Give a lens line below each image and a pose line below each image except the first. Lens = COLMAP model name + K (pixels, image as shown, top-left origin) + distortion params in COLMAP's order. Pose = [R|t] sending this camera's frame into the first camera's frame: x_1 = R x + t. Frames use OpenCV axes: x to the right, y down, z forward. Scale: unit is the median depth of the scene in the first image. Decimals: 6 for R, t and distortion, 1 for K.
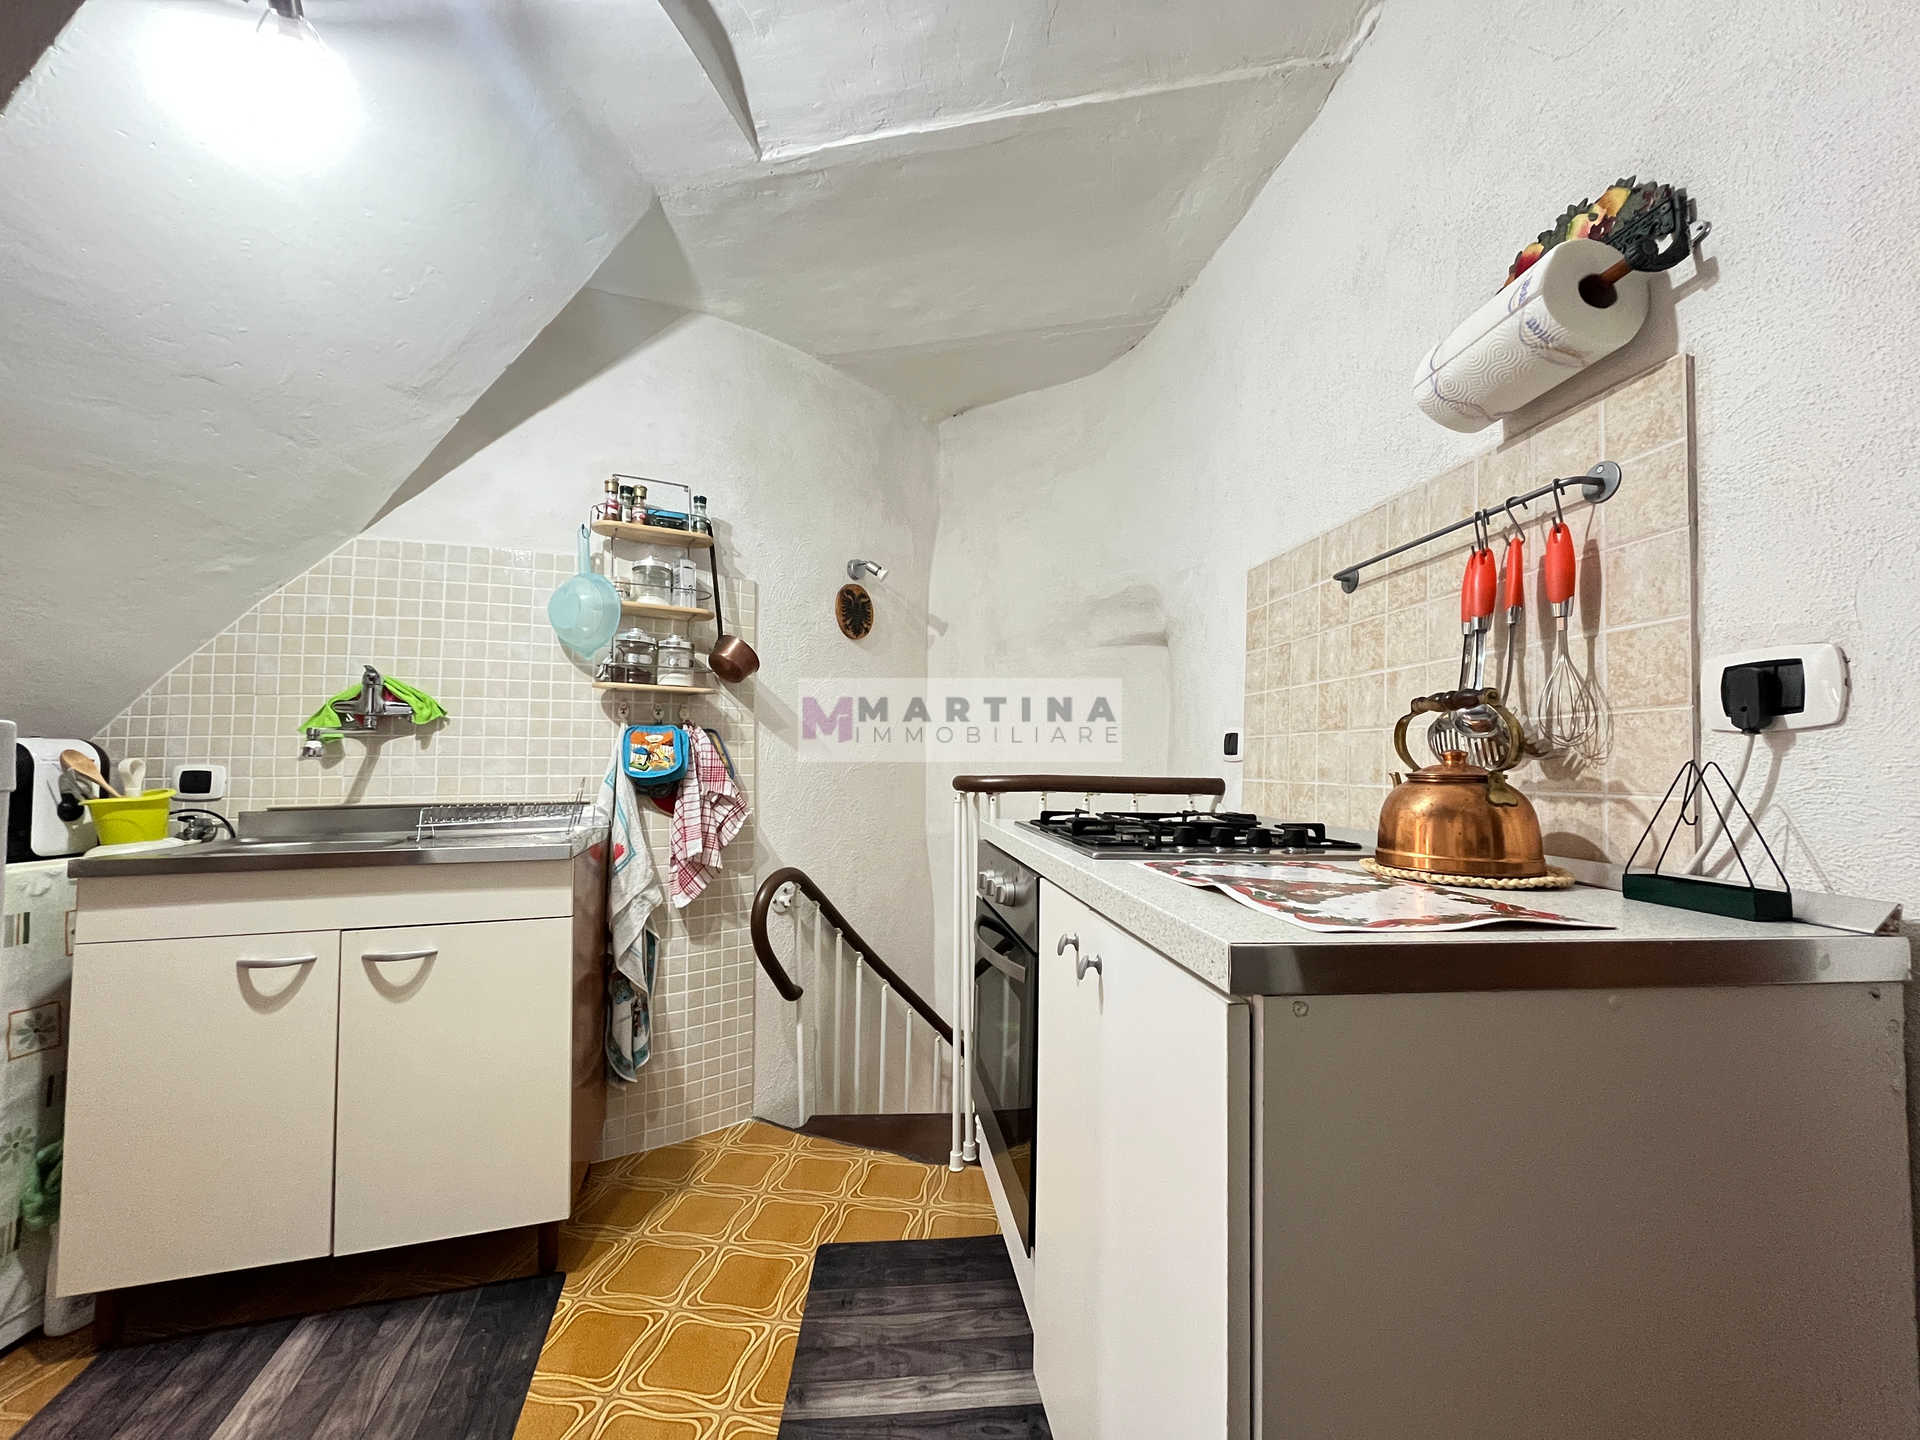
lens RADIAL K [[771.6, 0, 962.9], [0, 771.6, 719.4], [0, 0, 1]] dist [-0.003226, -0.000097]
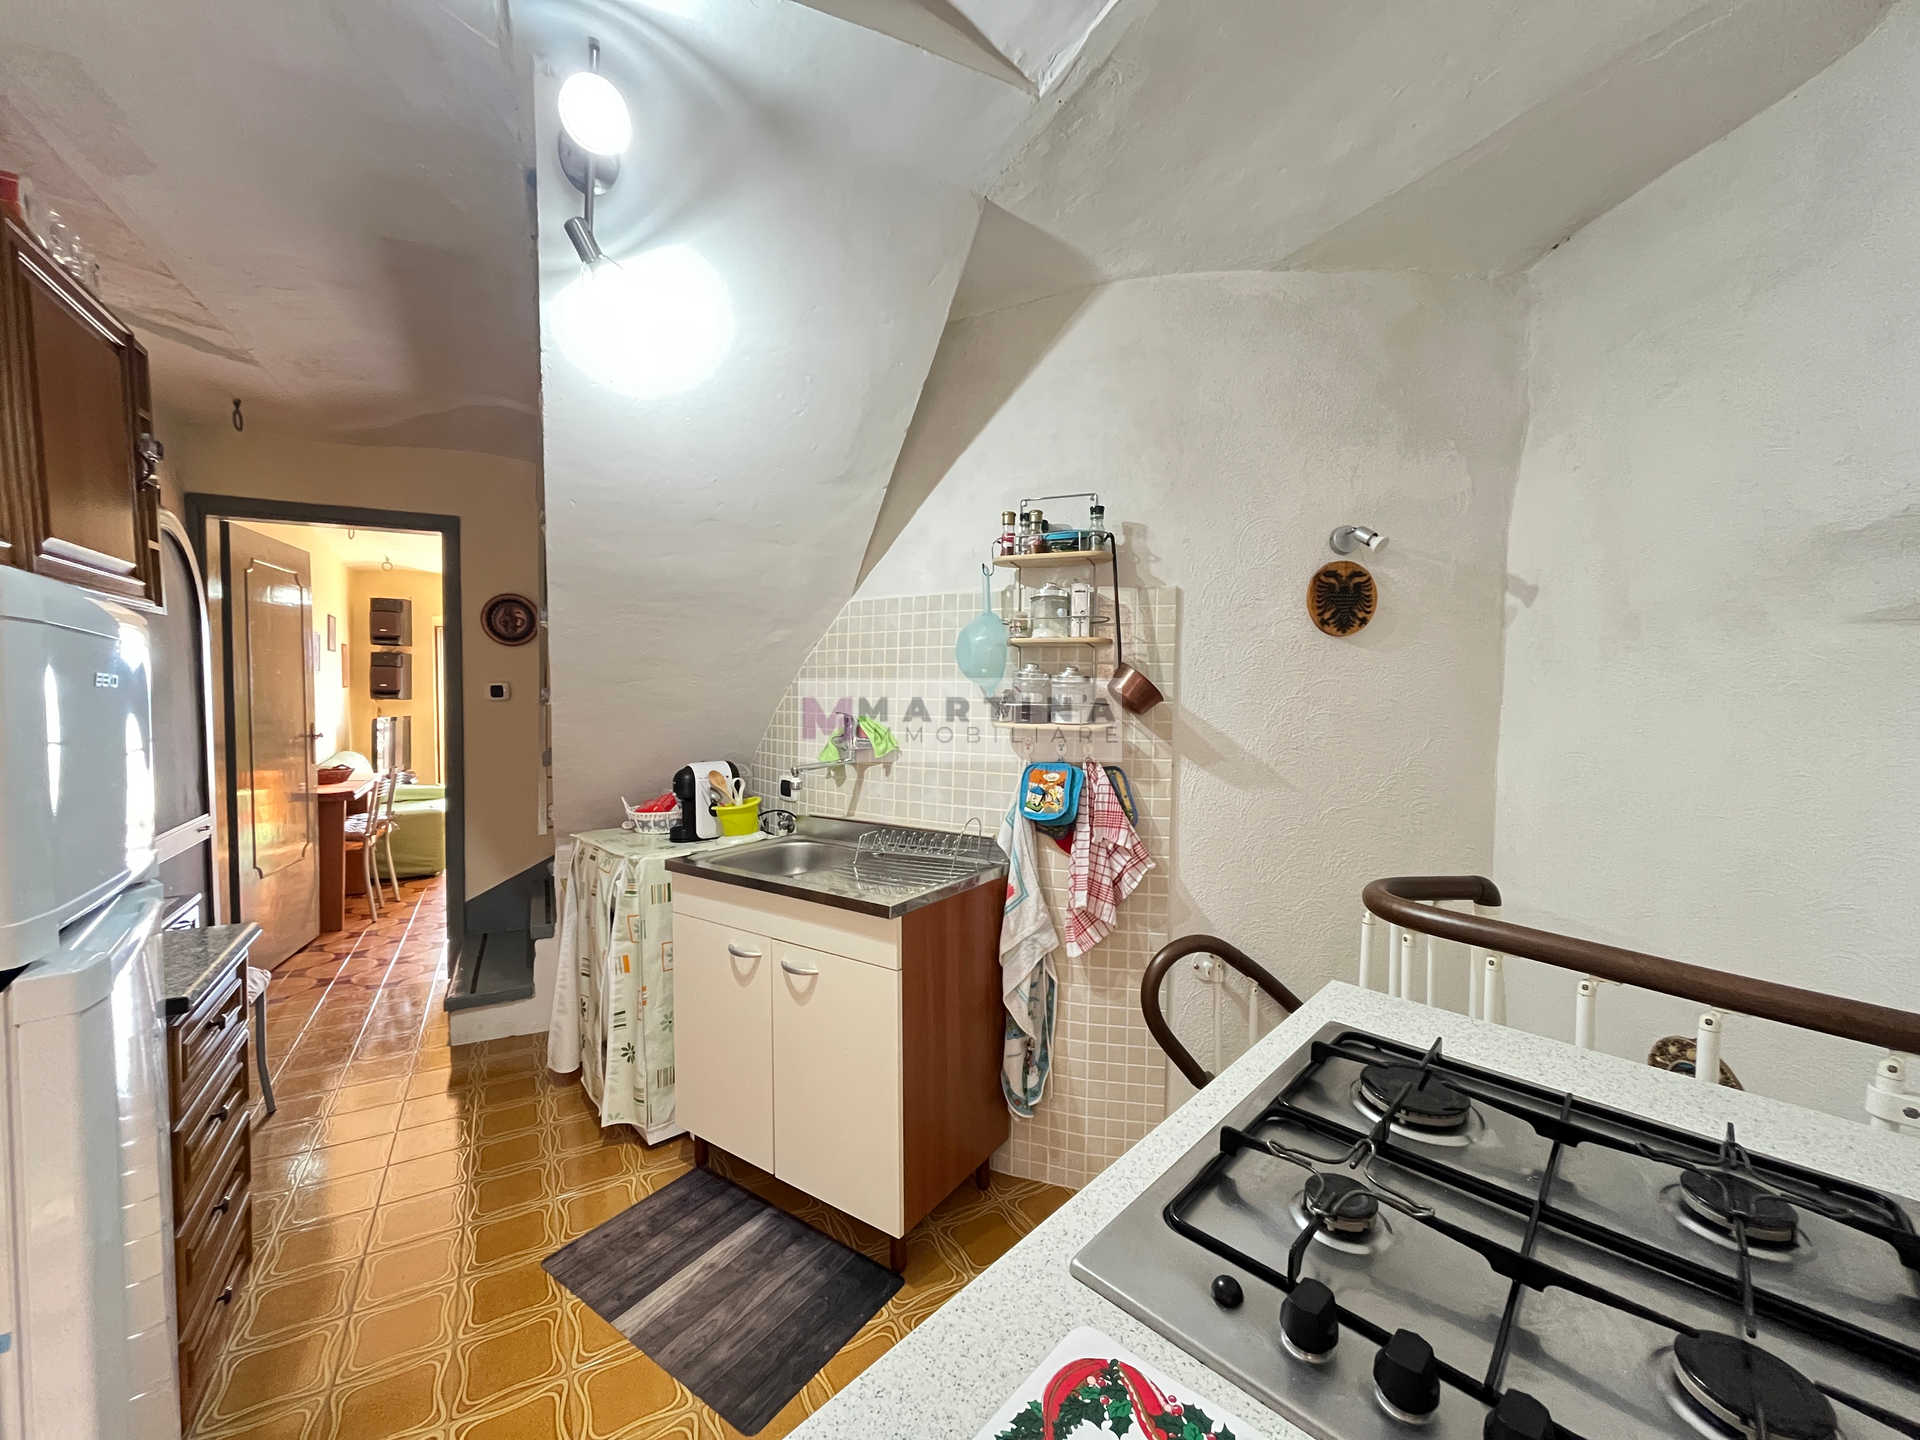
lens RADIAL K [[766.7, 0, 958.6], [0, 766.7, 723.7], [0, 0, 1]] dist [-0.001026, -0.000084]
pose [[0.632250, 0.039128, -0.773776, 0.260172], [0.040625, 0.995676, 0.083543, -0.125271], [0.773699, -0.084255, 0.627926, 0.316792]]
